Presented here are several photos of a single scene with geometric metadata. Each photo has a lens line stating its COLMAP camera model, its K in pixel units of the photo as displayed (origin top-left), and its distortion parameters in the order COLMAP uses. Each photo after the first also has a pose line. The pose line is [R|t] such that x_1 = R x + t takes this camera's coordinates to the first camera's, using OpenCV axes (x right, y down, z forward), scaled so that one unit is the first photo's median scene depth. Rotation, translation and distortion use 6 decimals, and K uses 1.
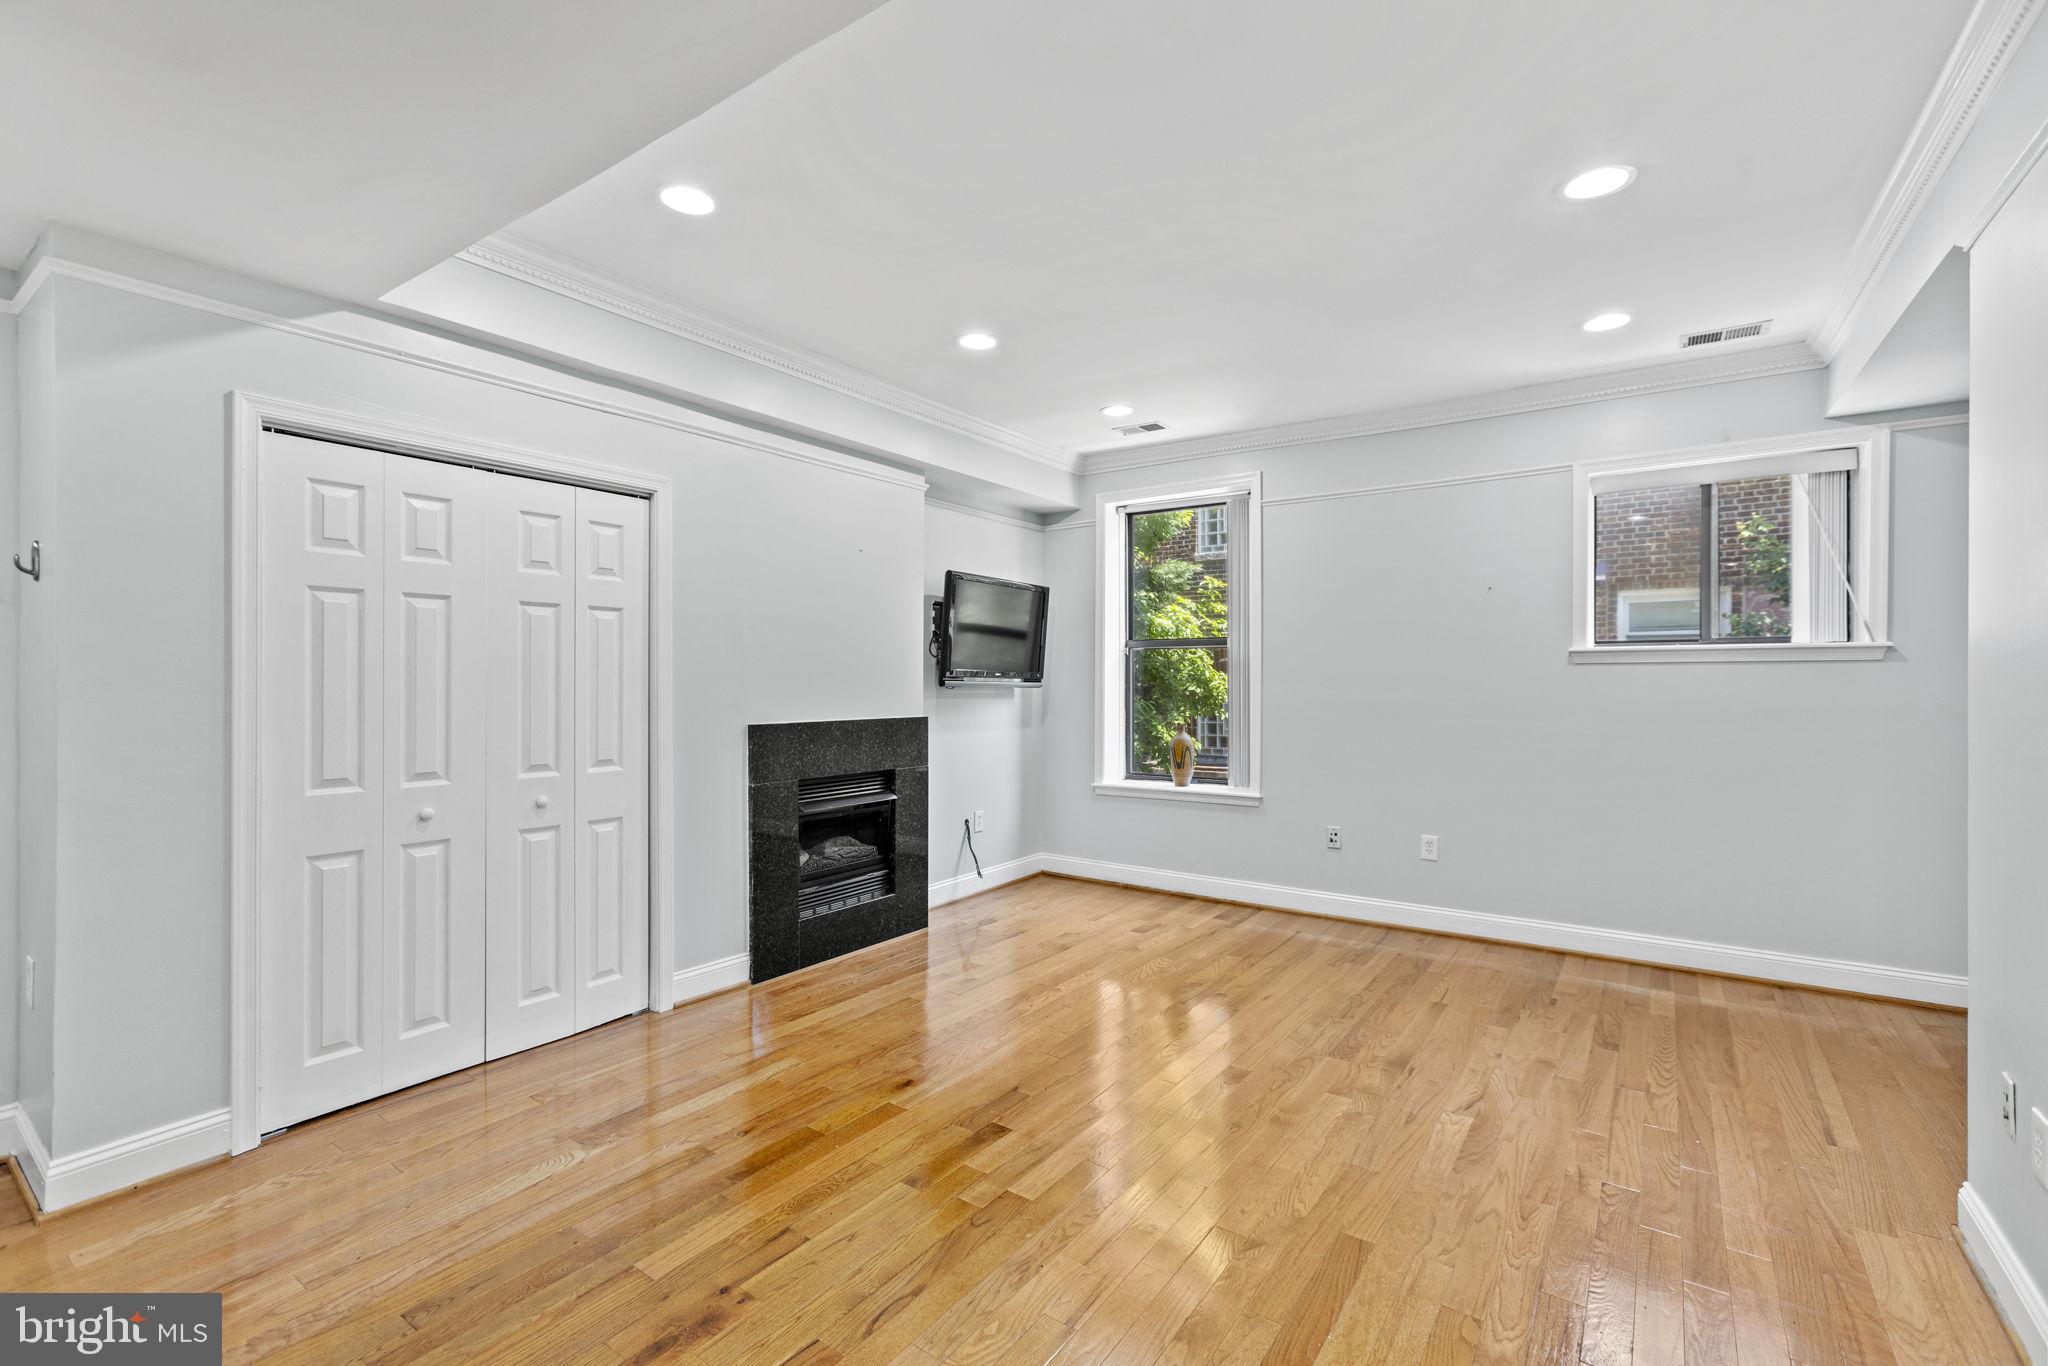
lens RADIAL K [[904.9, 0, 1024.0], [0, 904.9, 683.0], [0, 0, 1]] dist [0.001313, 0.000304]
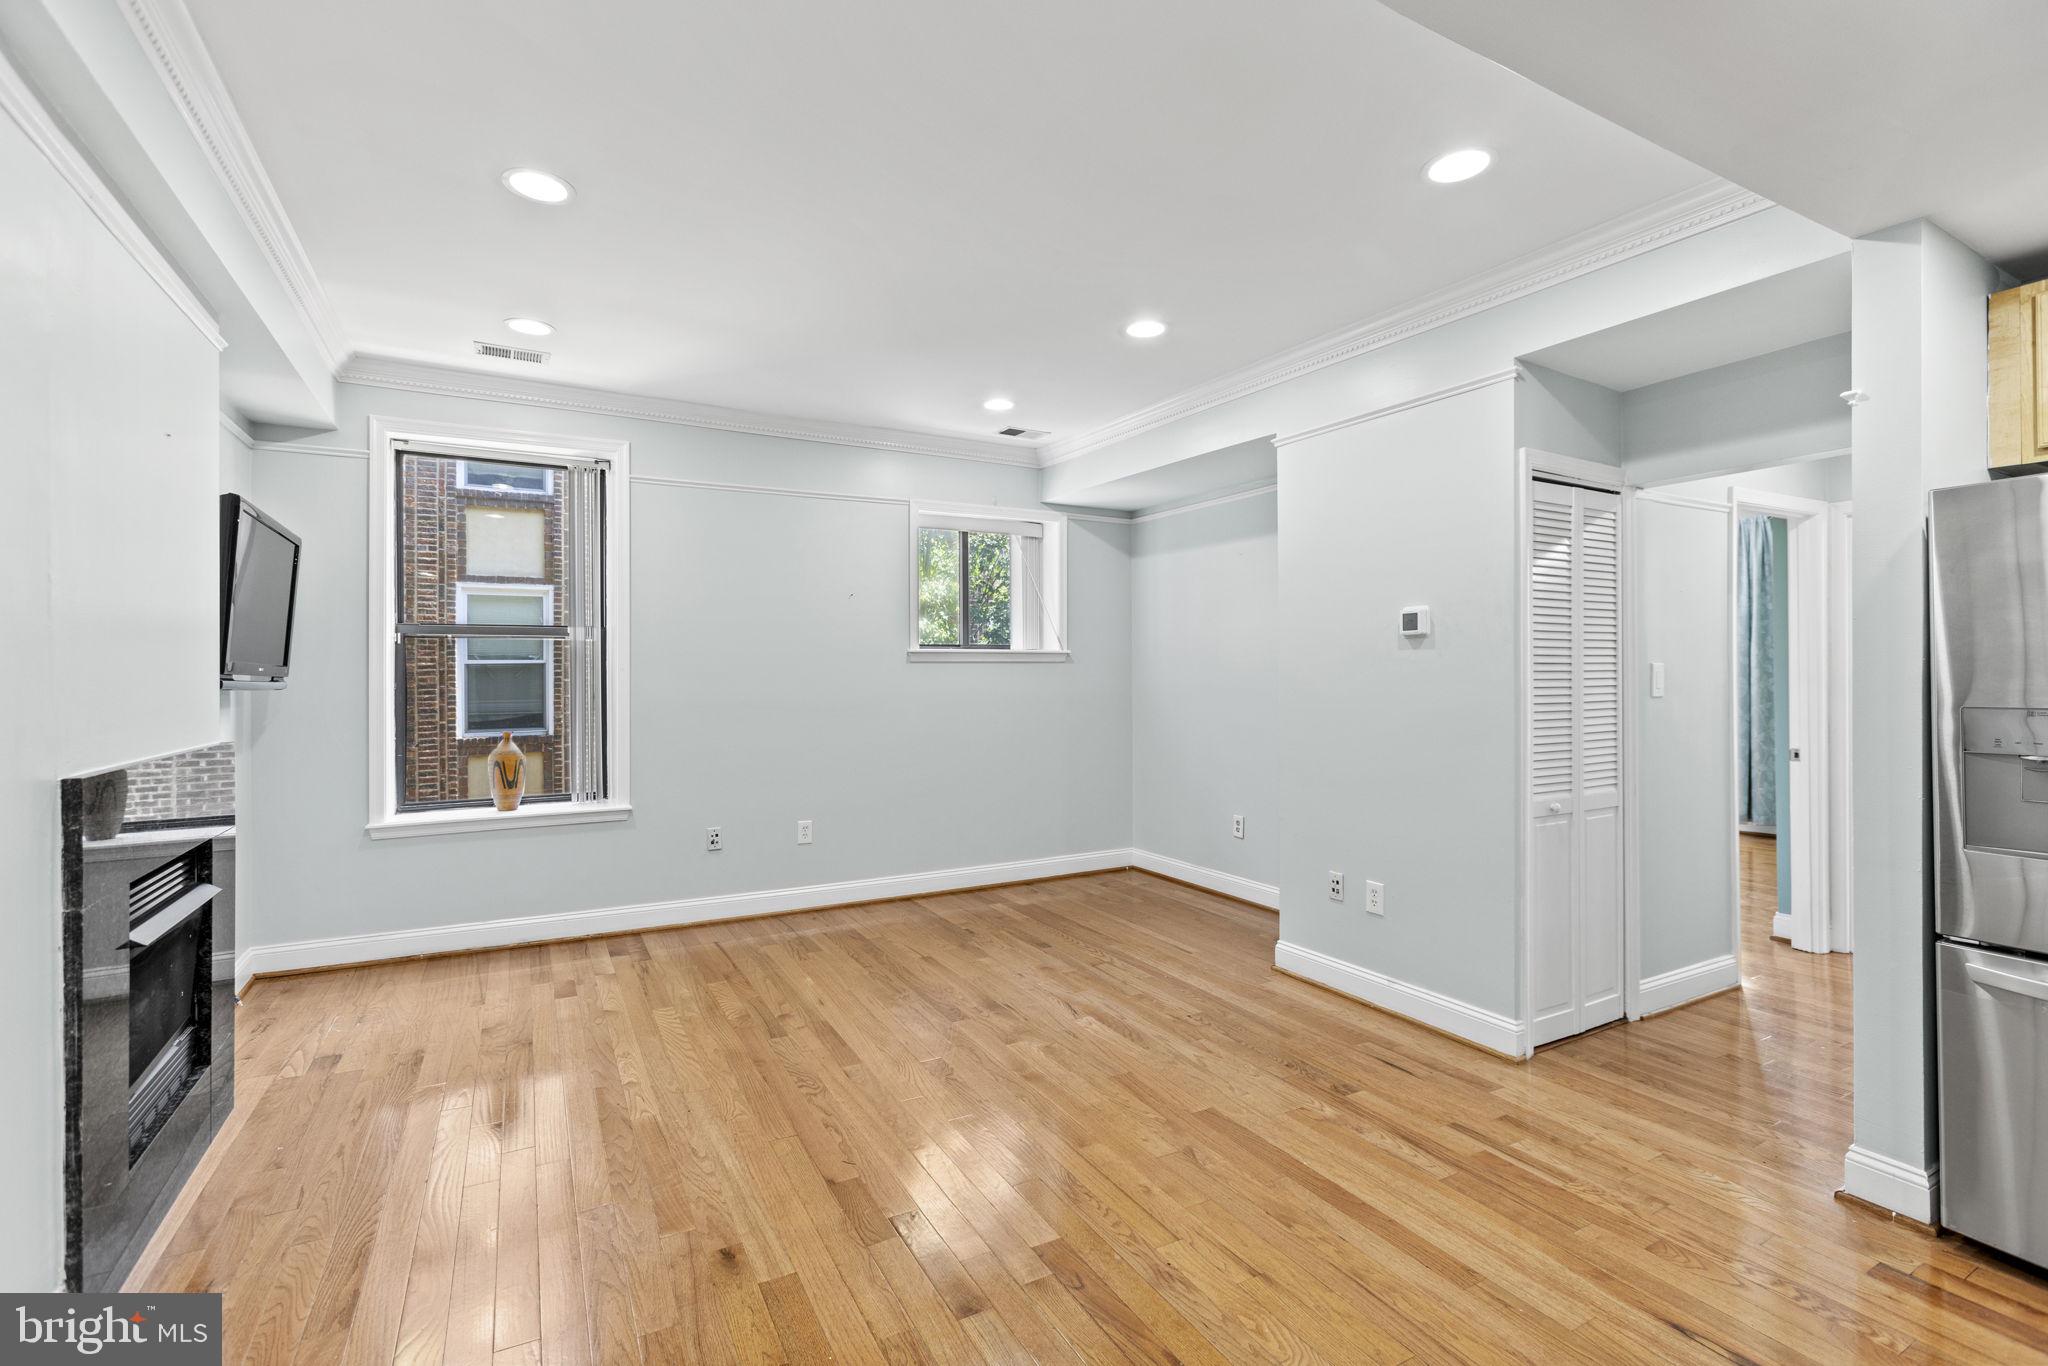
lens RADIAL K [[909.8, 0, 999.3], [0, 909.8, 671.4], [0, 0, 1]] dist [-0.025853, 0.014077]
pose [[0.446800, 0.000270, 0.894634, -0.470030], [0.007248, 0.999966, -0.003922, -0.002861], [-0.894605, 0.008237, 0.446783, 0.354440]]
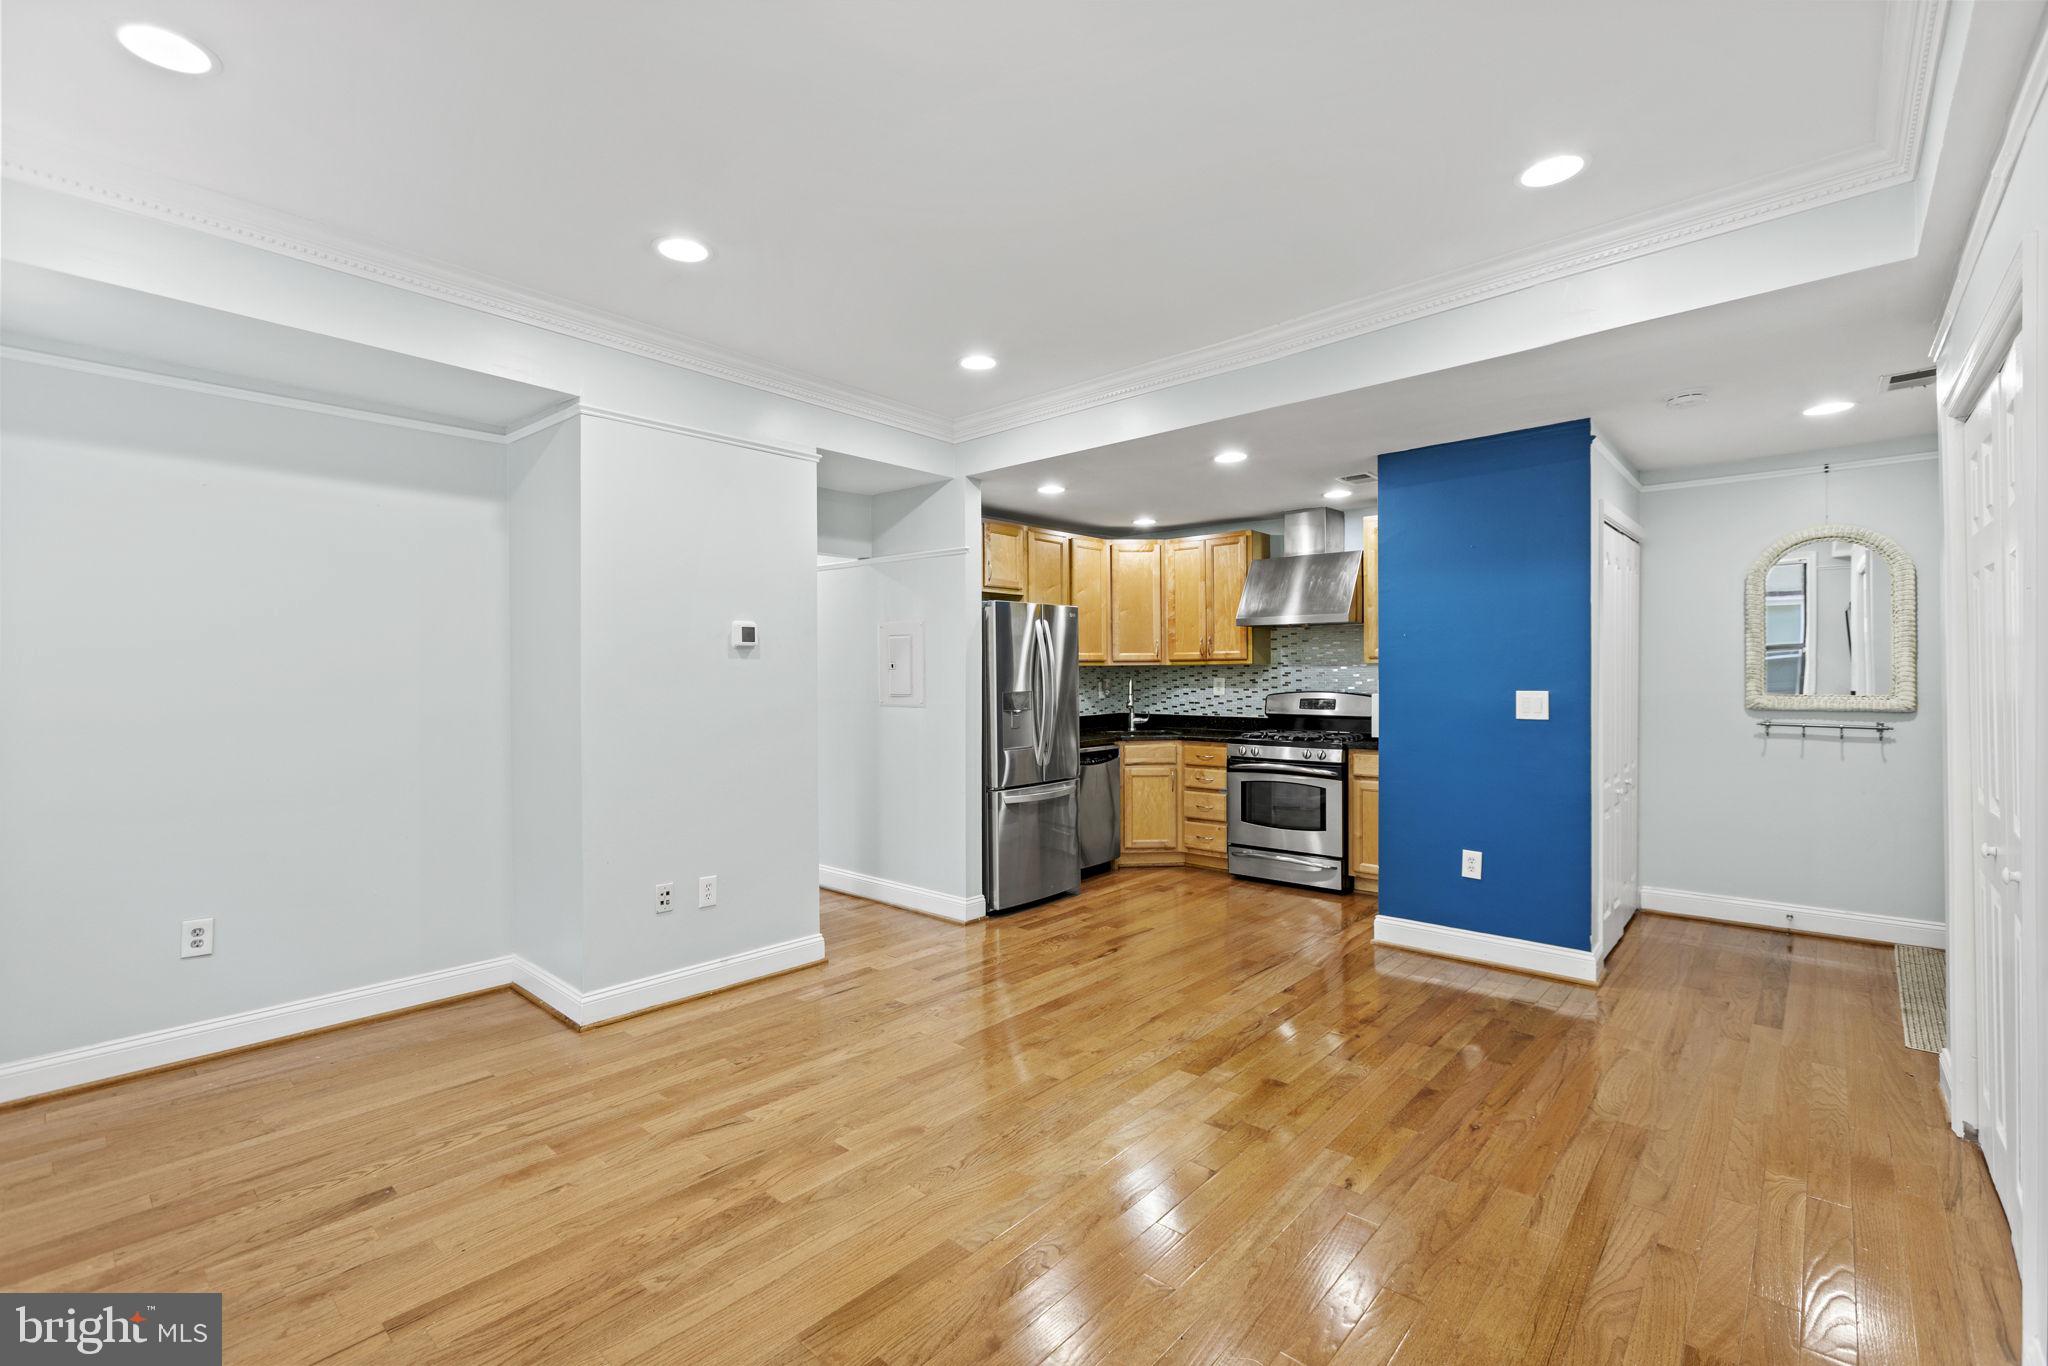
lens RADIAL K [[904.9, 0, 1024.0], [0, 904.9, 683.0], [0, 0, 1]] dist [0.001313, 0.000304]
pose [[-0.994588, 0.002133, 0.103880, 0.053145], [0.003192, 0.999945, 0.010029, -0.005976], [-0.103853, 0.010307, -0.994539, 1.300740]]
